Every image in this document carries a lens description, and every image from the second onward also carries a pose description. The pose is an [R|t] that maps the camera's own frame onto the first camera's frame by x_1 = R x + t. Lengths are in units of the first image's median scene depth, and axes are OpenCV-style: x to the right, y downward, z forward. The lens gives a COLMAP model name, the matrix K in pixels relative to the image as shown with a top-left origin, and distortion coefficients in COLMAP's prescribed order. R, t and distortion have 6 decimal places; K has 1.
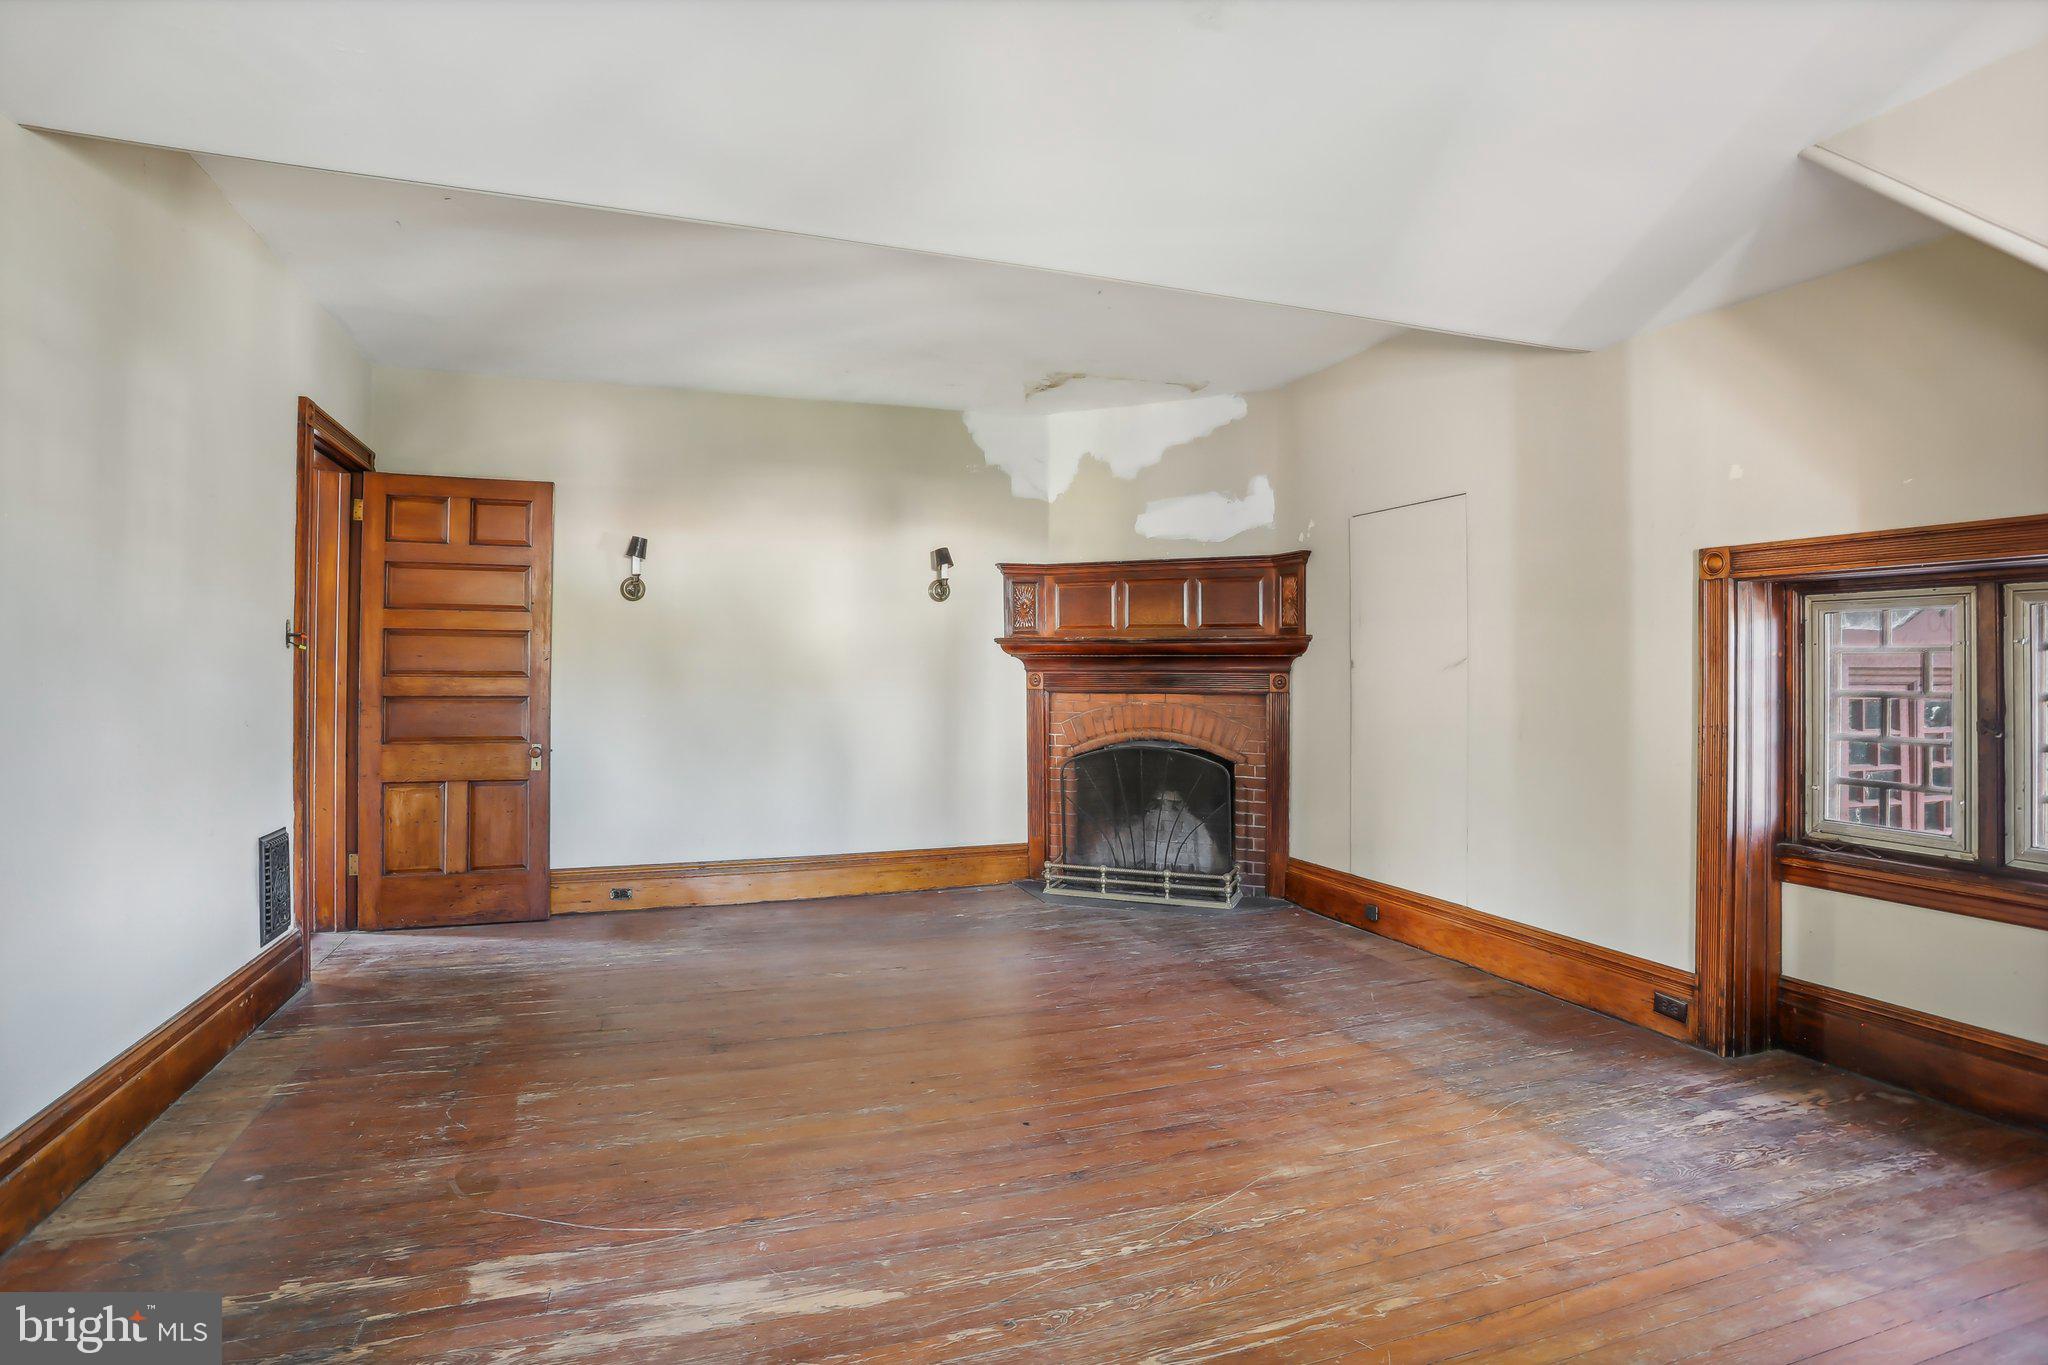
lens RADIAL K [[1013.2, 0, 1004.8], [0, 1013.2, 662.1], [0, 0, 1]] dist [-0.023619, 0.000962]
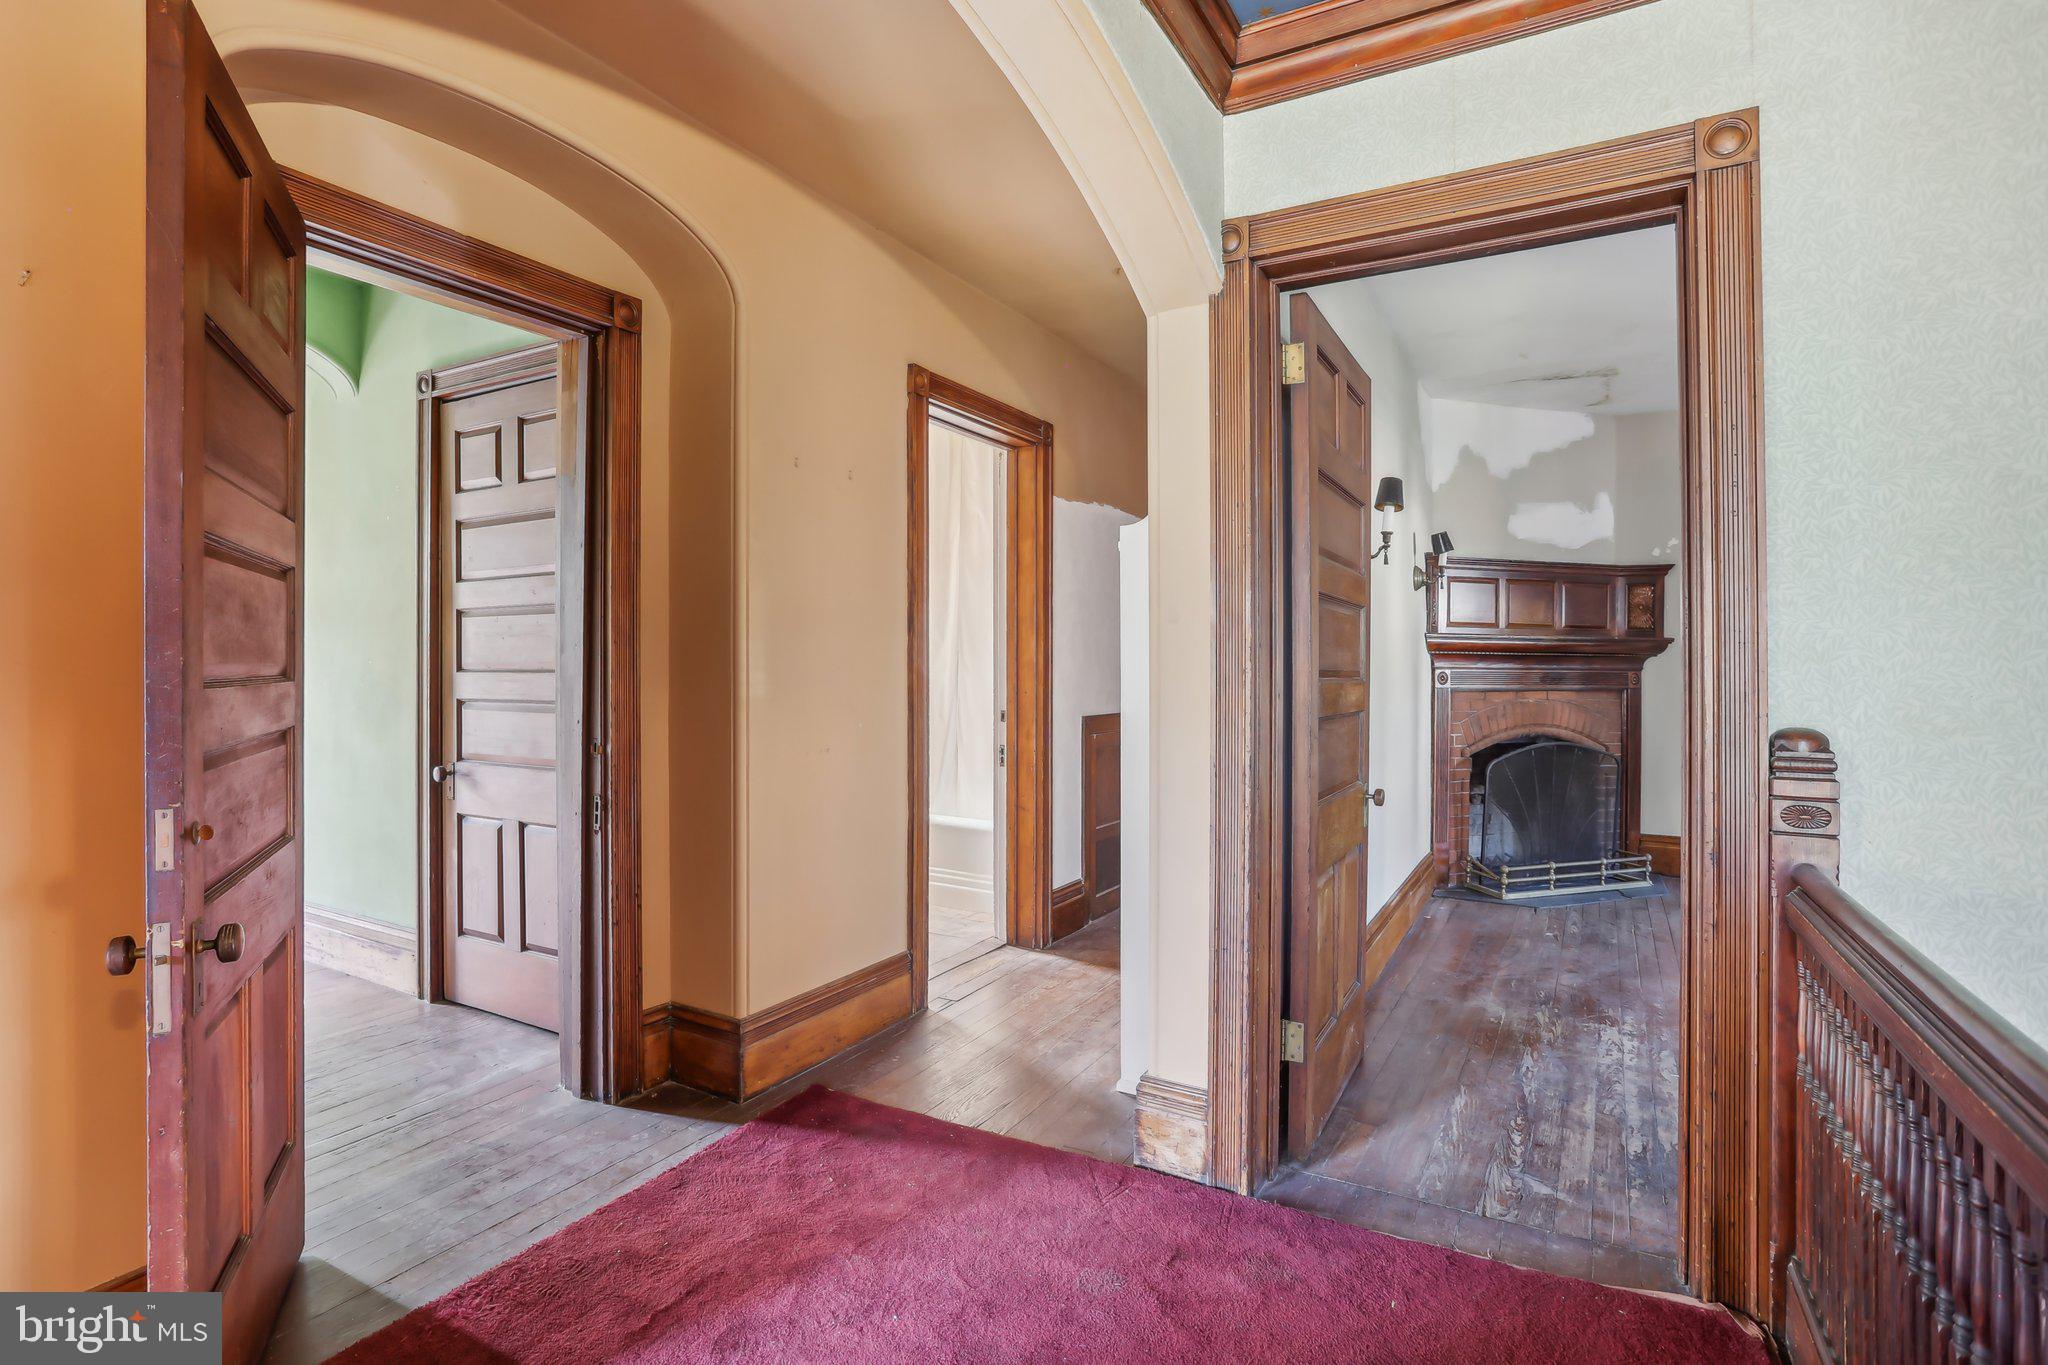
lens RADIAL K [[1013.2, 0, 1004.8], [0, 1013.2, 662.1], [0, 0, 1]] dist [-0.023619, 0.000962]
pose [[0.761795, 0.006064, 0.647790, -0.974769], [-0.009086, 0.999958, 0.001324, 0.005655], [-0.647754, -0.006894, 0.761818, 0.600292]]
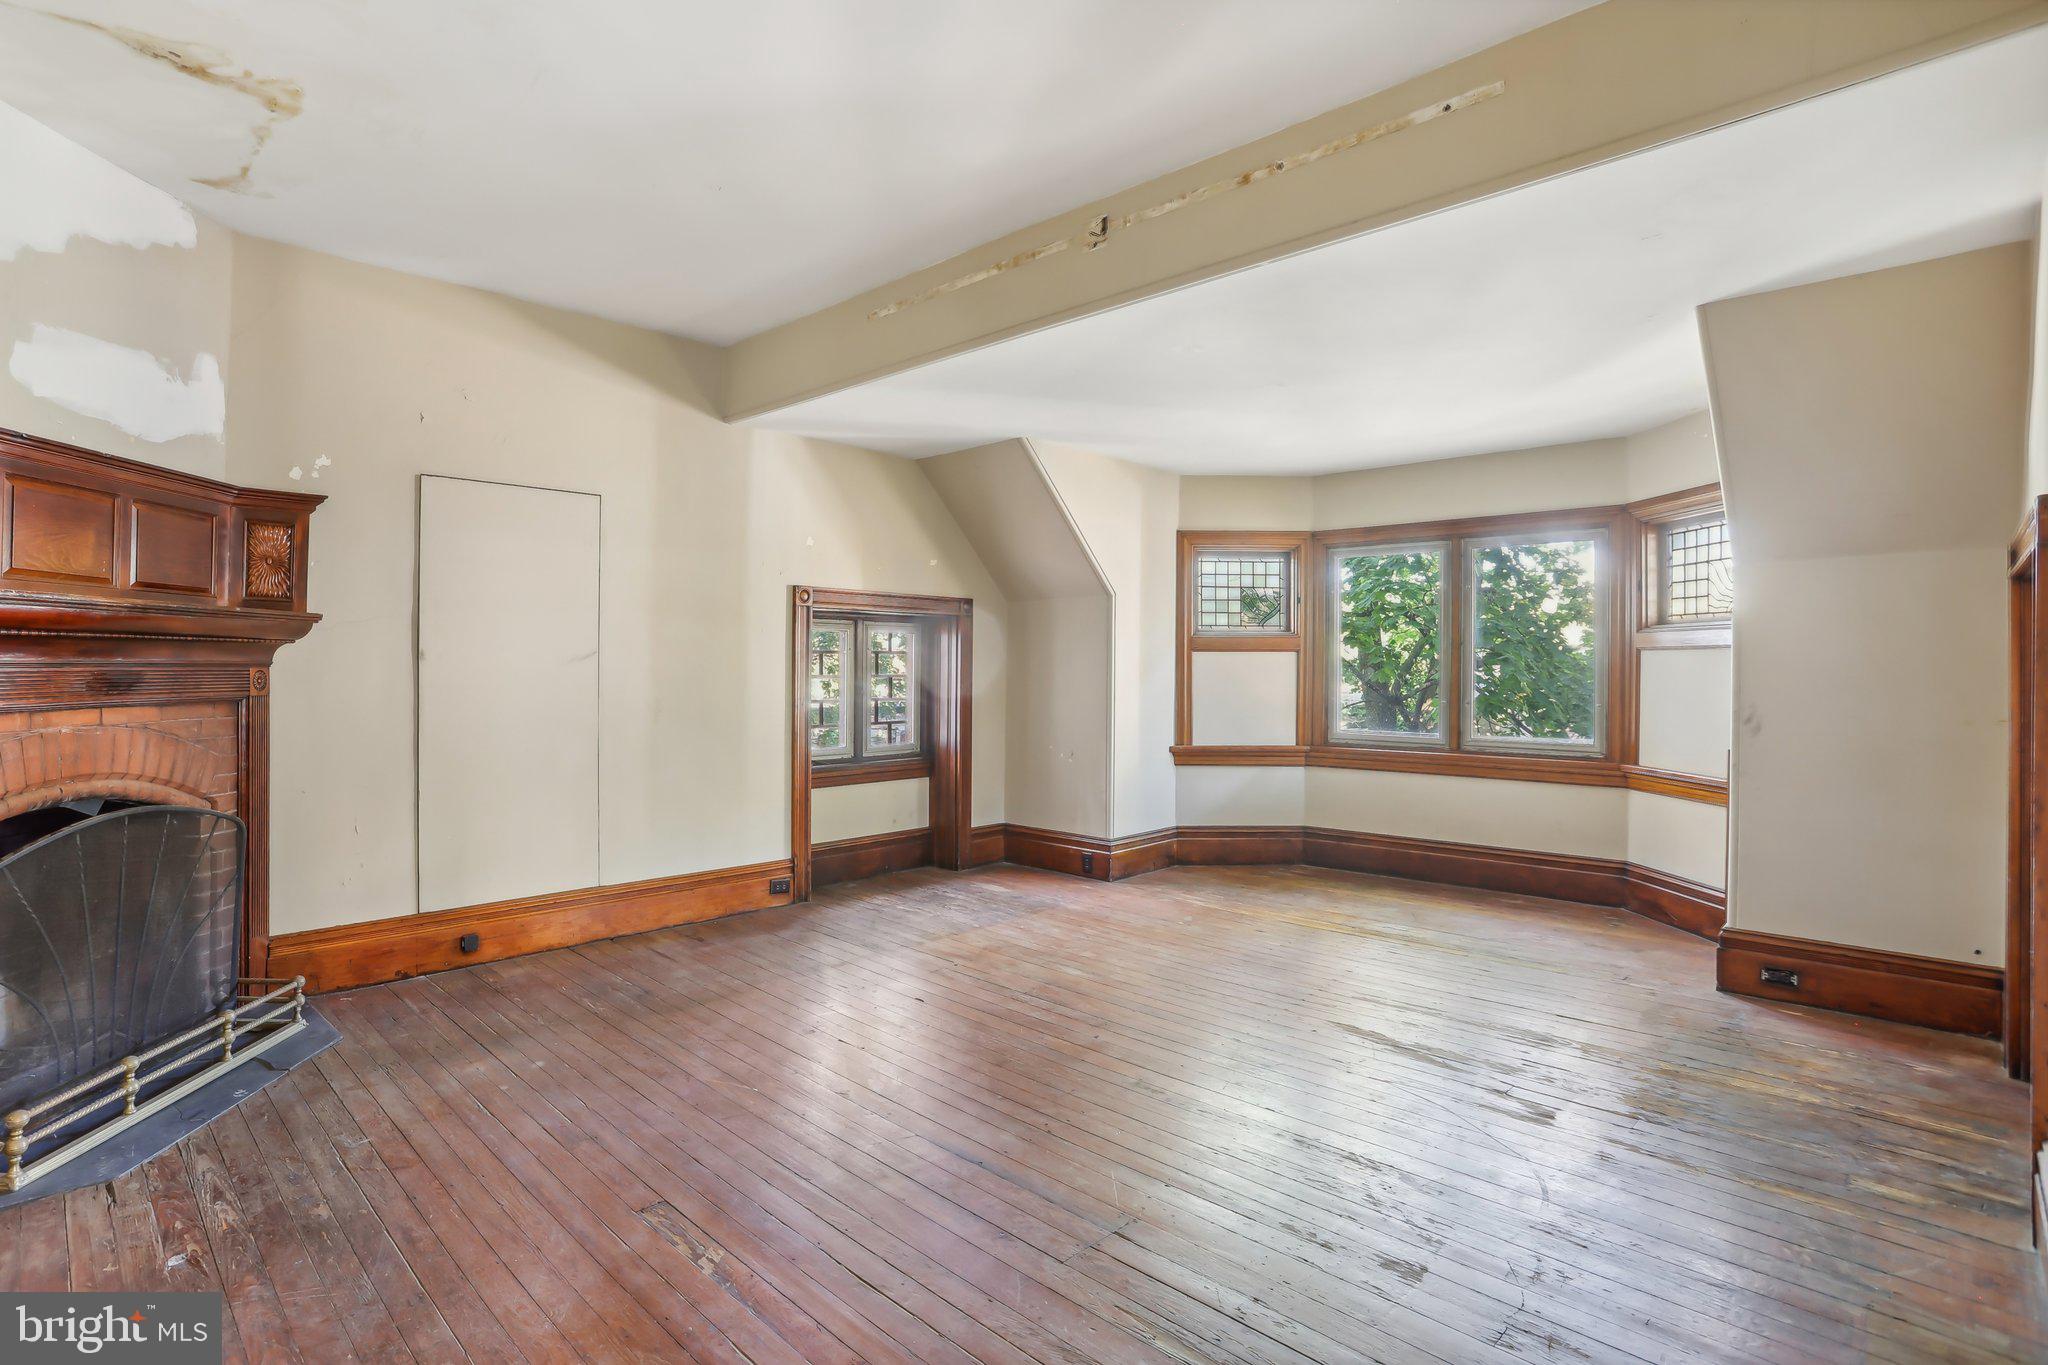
lens RADIAL K [[1013.2, 0, 1004.8], [0, 1013.2, 662.1], [0, 0, 1]] dist [-0.023619, 0.000962]
pose [[-0.423418, -0.000511, 0.905935, -0.530034], [-0.008108, 0.999962, -0.003225, 0.005528], [-0.905898, -0.008711, -0.423406, 0.828373]]
